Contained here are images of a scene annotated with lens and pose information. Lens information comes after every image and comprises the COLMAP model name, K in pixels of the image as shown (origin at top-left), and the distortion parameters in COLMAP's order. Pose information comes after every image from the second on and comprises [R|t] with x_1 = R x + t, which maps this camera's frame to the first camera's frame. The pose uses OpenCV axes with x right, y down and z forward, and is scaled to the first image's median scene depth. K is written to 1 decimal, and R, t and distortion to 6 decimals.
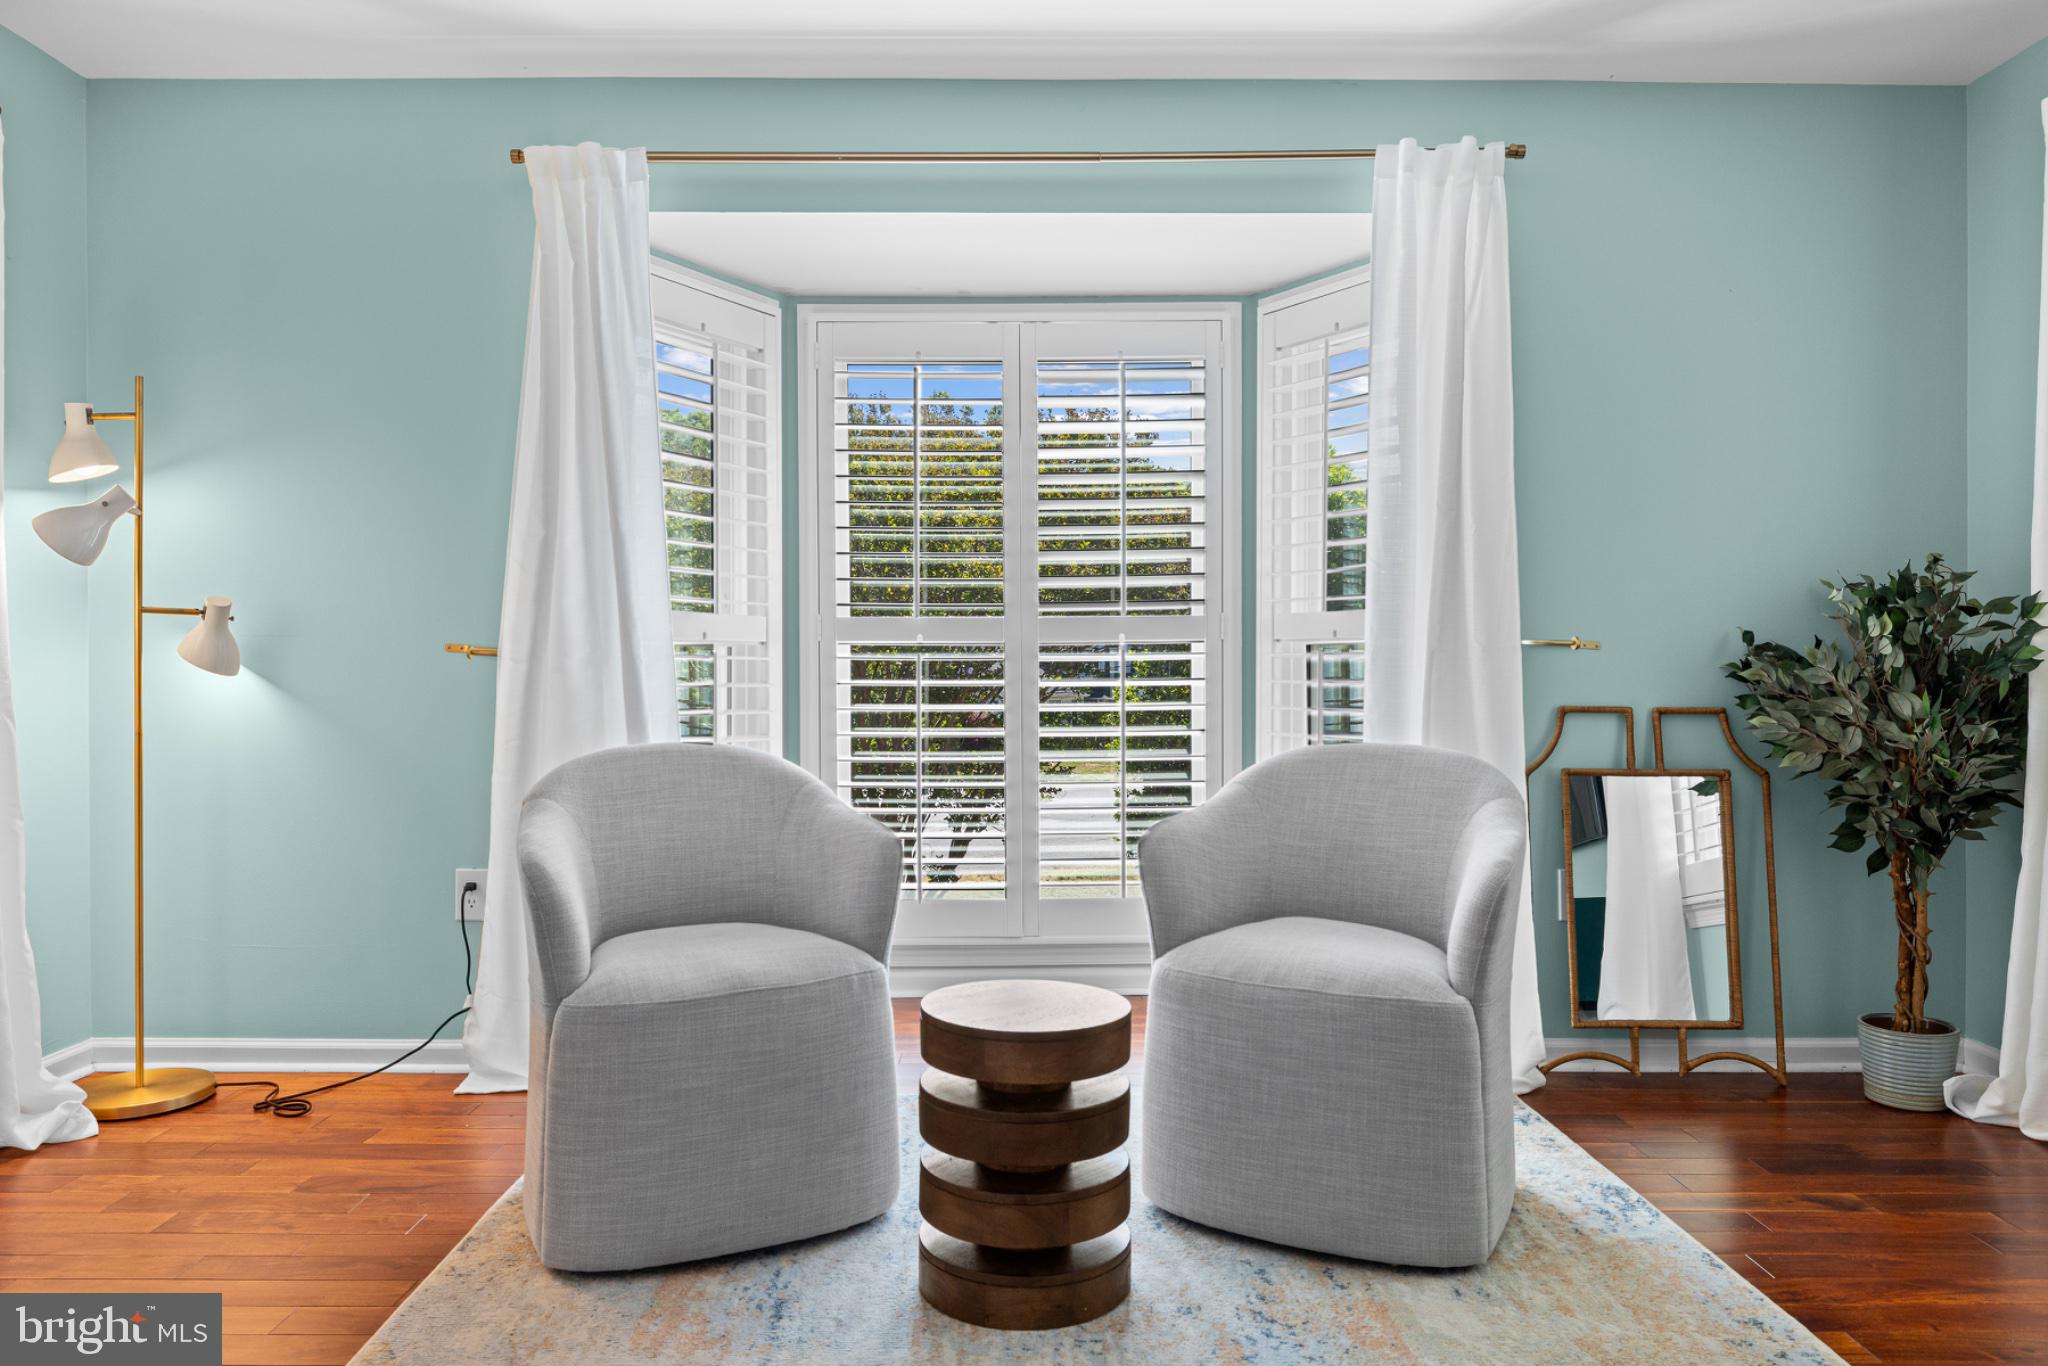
lens RADIAL K [[1390.5, 0, 1026.7], [0, 1390.5, 661.4], [0, 0, 1]] dist [0.009086, -0.003808]
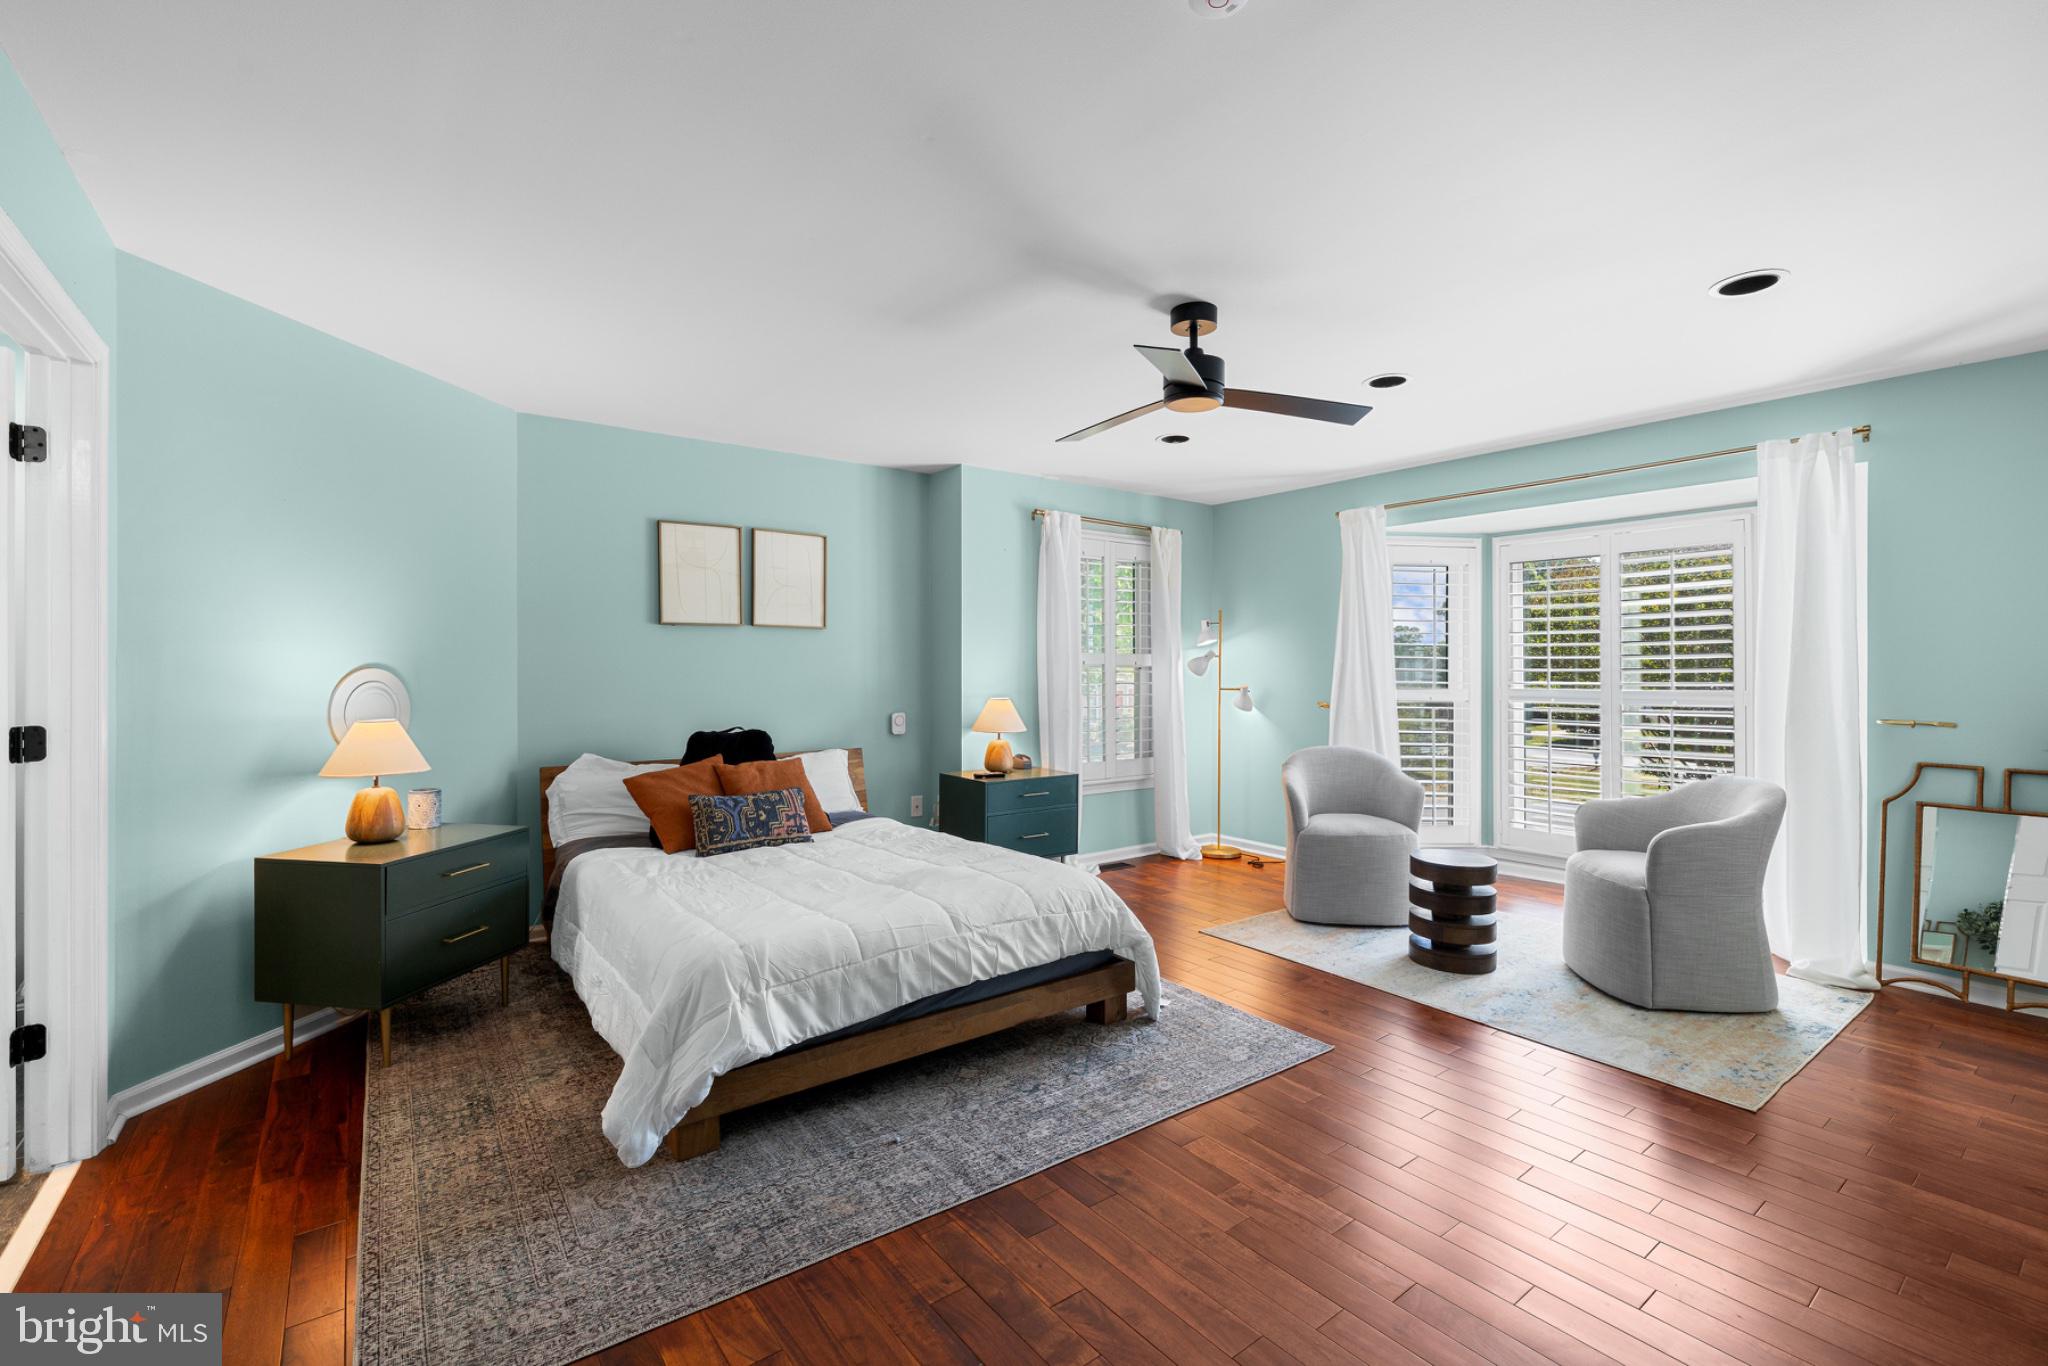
lens RADIAL K [[889.0, 0, 1019.4], [0, 889.0, 676.7], [0, 0, 1]] dist [0.001432, 0.000981]
pose [[0.597173, 0.007603, -0.802076, 0.624376], [-0.001192, 0.999962, 0.008591, -0.079407], [0.802112, -0.004174, 0.597160, -0.467284]]
